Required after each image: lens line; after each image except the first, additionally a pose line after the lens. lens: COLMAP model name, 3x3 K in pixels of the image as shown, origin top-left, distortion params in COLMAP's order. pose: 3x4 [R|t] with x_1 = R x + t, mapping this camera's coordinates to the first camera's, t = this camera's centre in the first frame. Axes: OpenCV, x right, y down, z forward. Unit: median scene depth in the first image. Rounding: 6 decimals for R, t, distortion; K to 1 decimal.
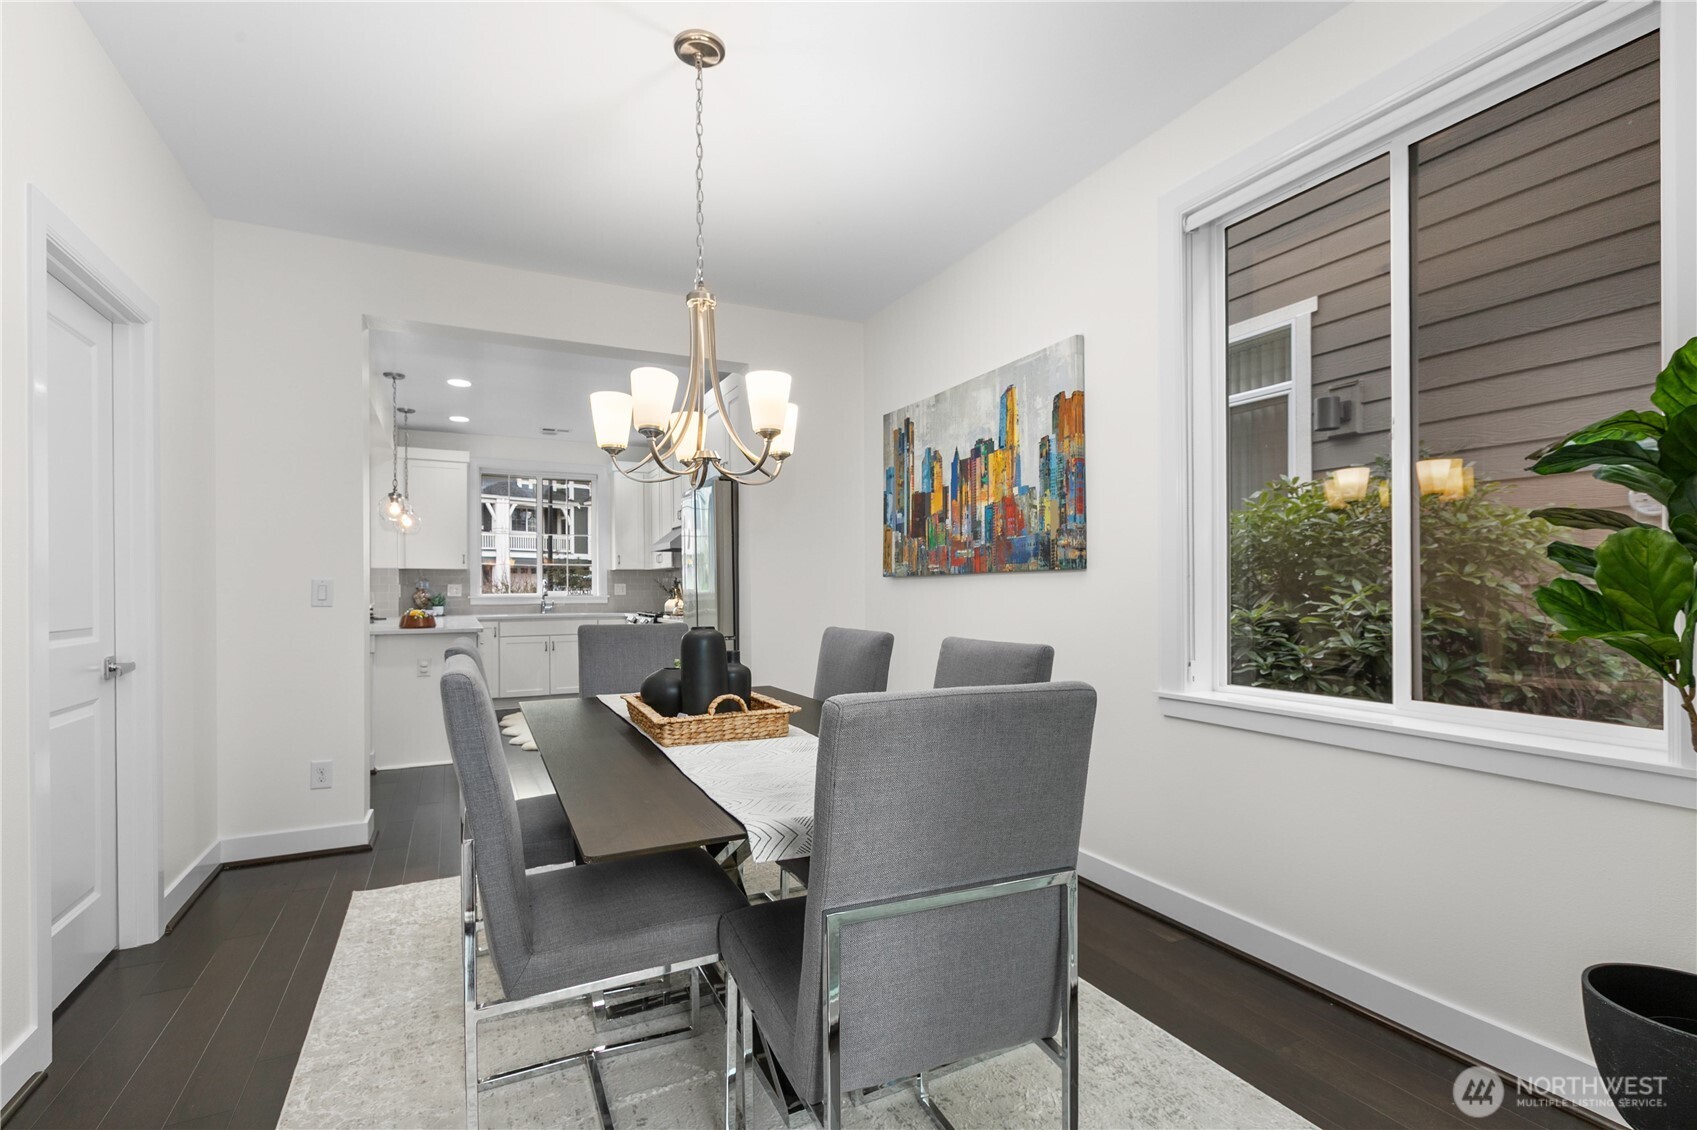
lens RADIAL K [[768.7, 0, 843.6], [0, 768.7, 589.6], [0, 0, 1]] dist [-0.000092, 0.000021]
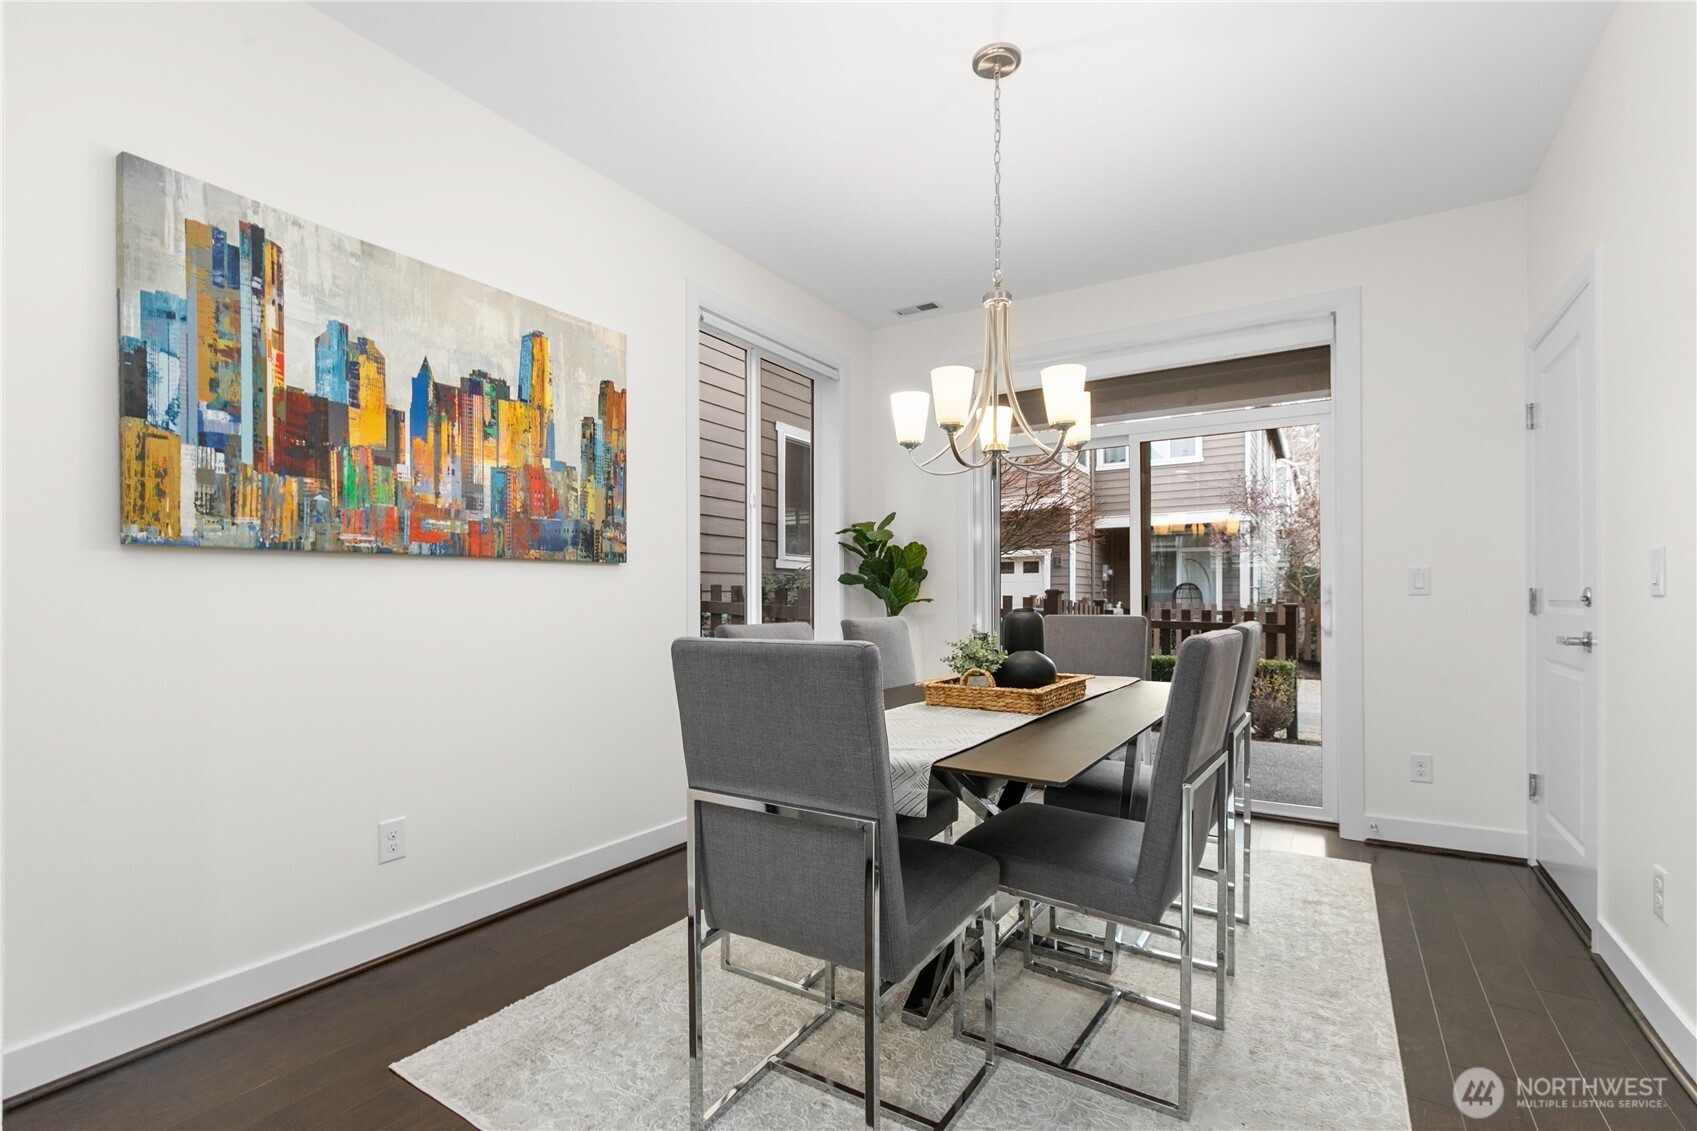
lens RADIAL K [[768.7, 0, 843.6], [0, 768.7, 590.1], [0, 0, 1]] dist [-0.000092, 0.000021]
pose [[-0.514454, 0.013097, 0.857418, -0.611953], [0.005699, 0.999913, -0.011855, 0.019035], [-0.857499, -0.001212, -0.514484, 1.084794]]
